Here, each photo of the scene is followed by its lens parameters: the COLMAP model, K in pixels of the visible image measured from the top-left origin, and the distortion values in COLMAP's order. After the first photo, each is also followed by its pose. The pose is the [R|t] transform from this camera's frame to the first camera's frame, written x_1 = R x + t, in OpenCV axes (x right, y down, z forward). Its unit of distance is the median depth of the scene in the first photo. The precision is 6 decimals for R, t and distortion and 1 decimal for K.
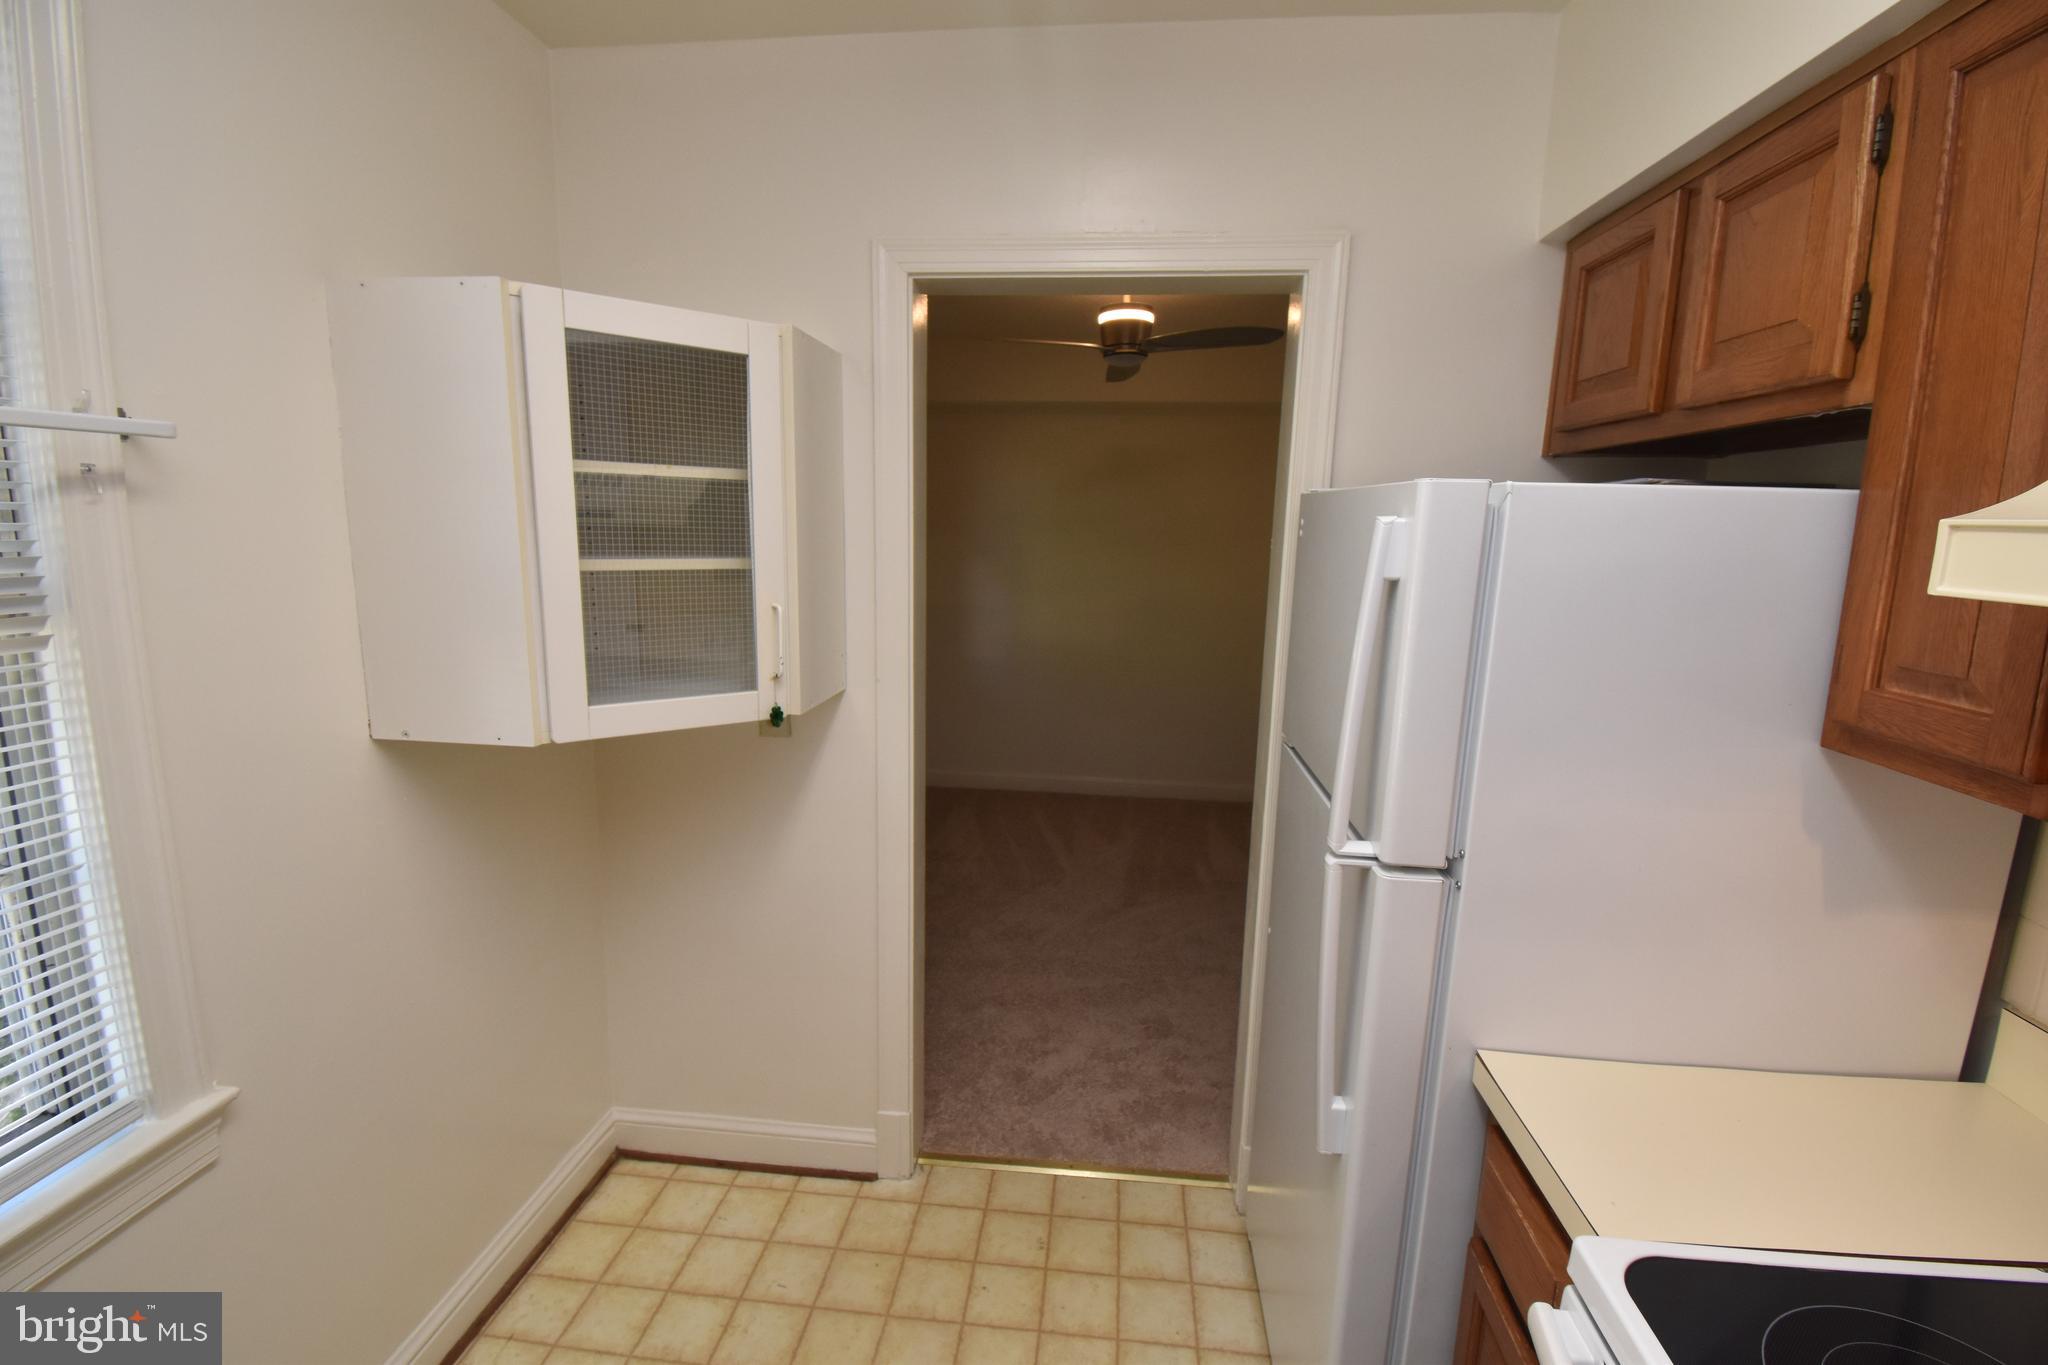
lens RADIAL K [[899.0, 0, 1021.6], [0, 899.0, 686.0], [0, 0, 1]] dist [0.016639, -0.022677]
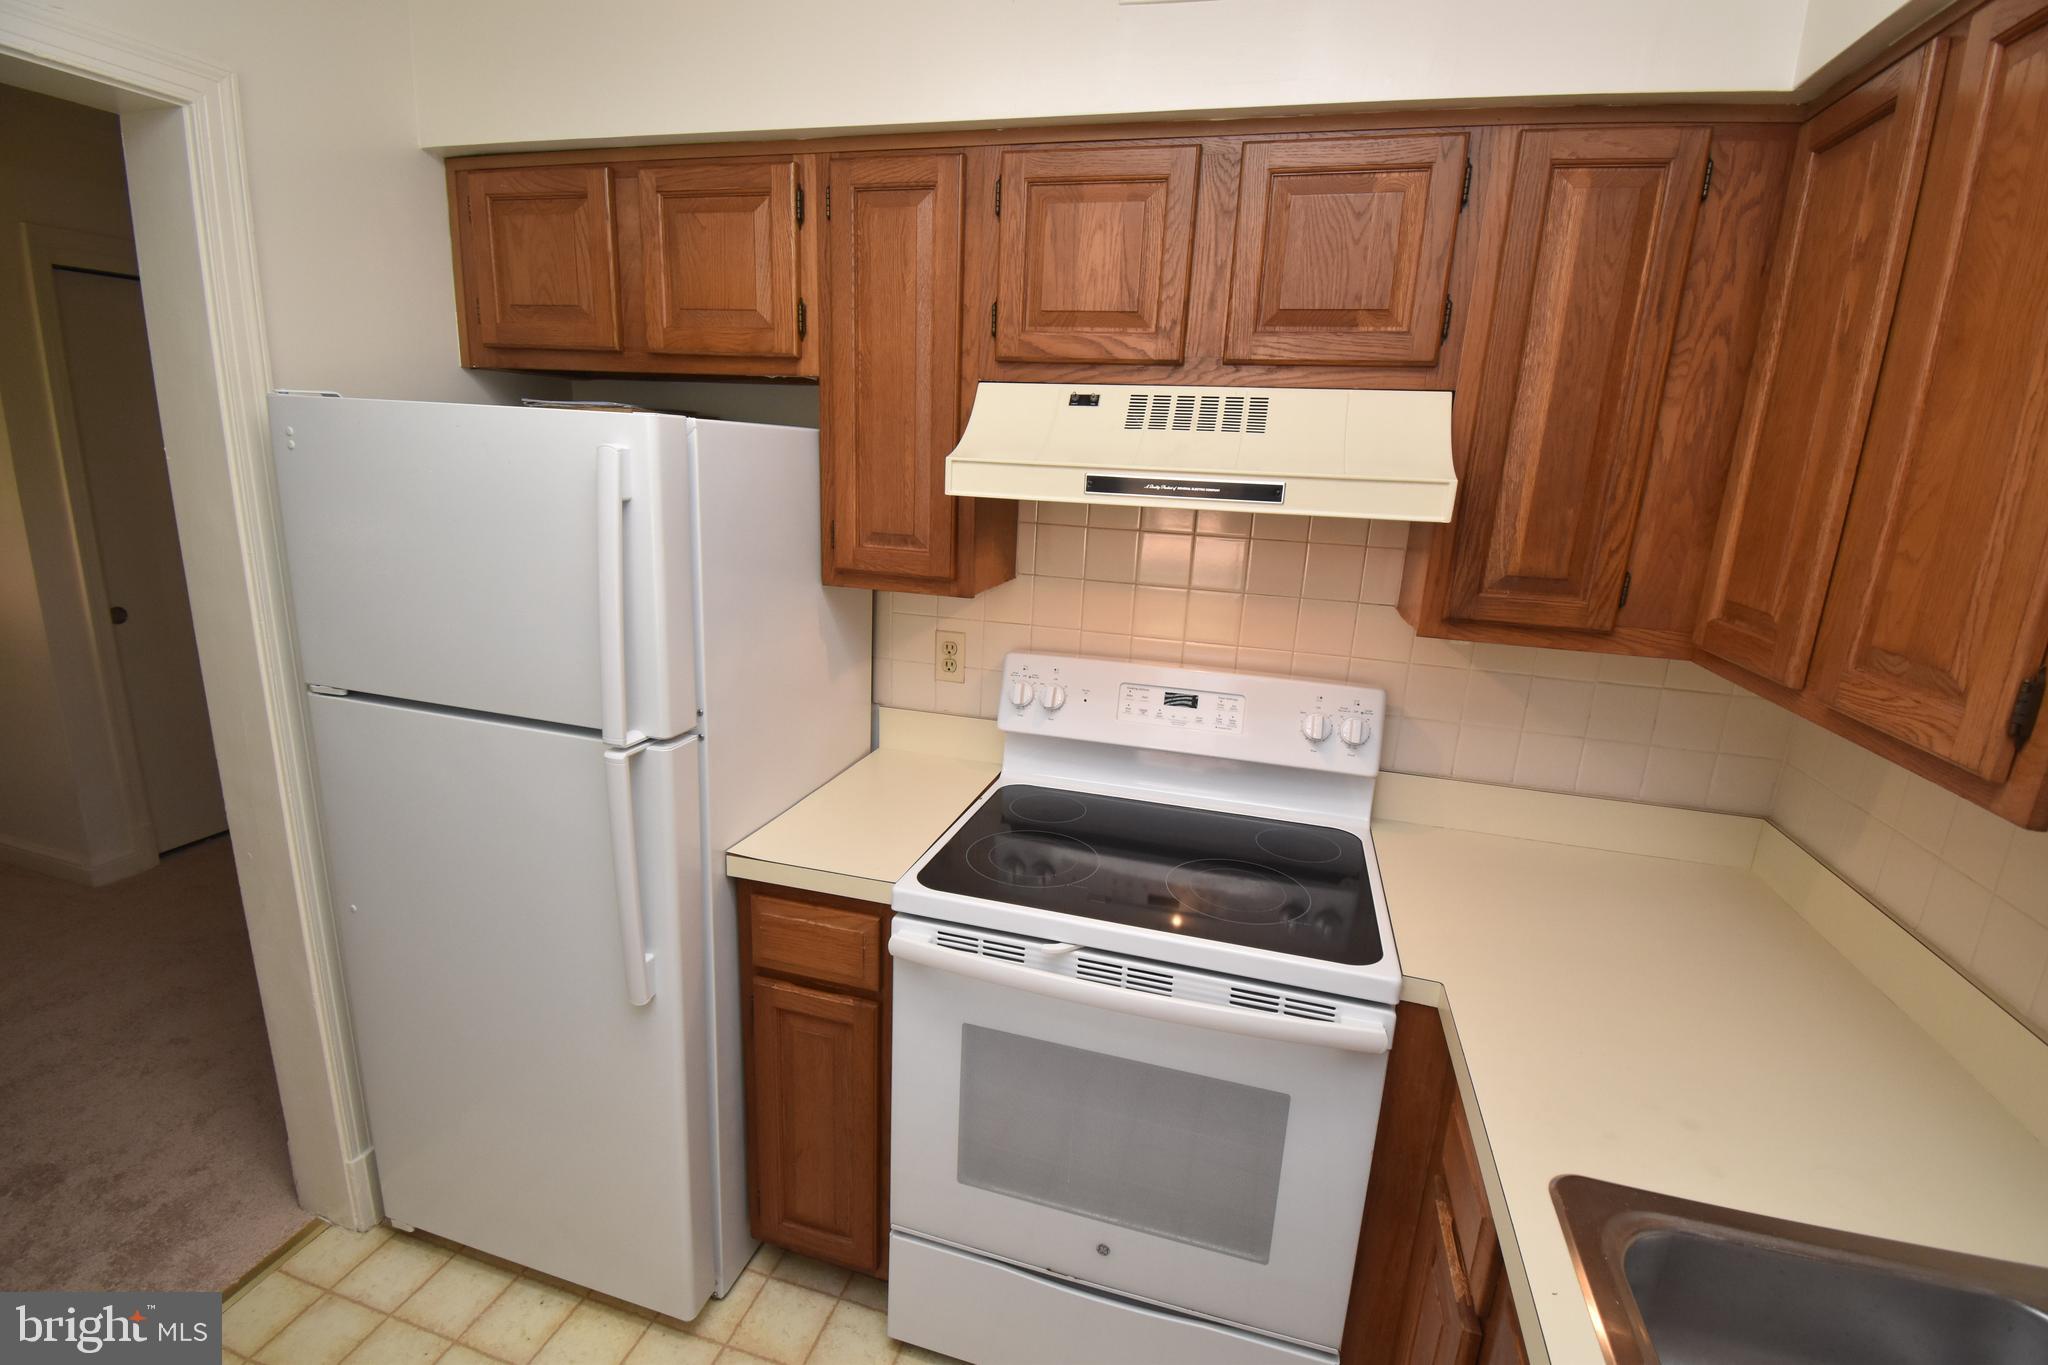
lens RADIAL K [[899.0, 0, 1021.6], [0, 899.0, 686.0], [0, 0, 1]] dist [0.016639, -0.022677]
pose [[0.181339, -0.258623, 0.948805, -0.623842], [0.134783, 0.962232, 0.236523, -0.090368], [-0.974140, 0.084992, 0.209349, 0.275534]]
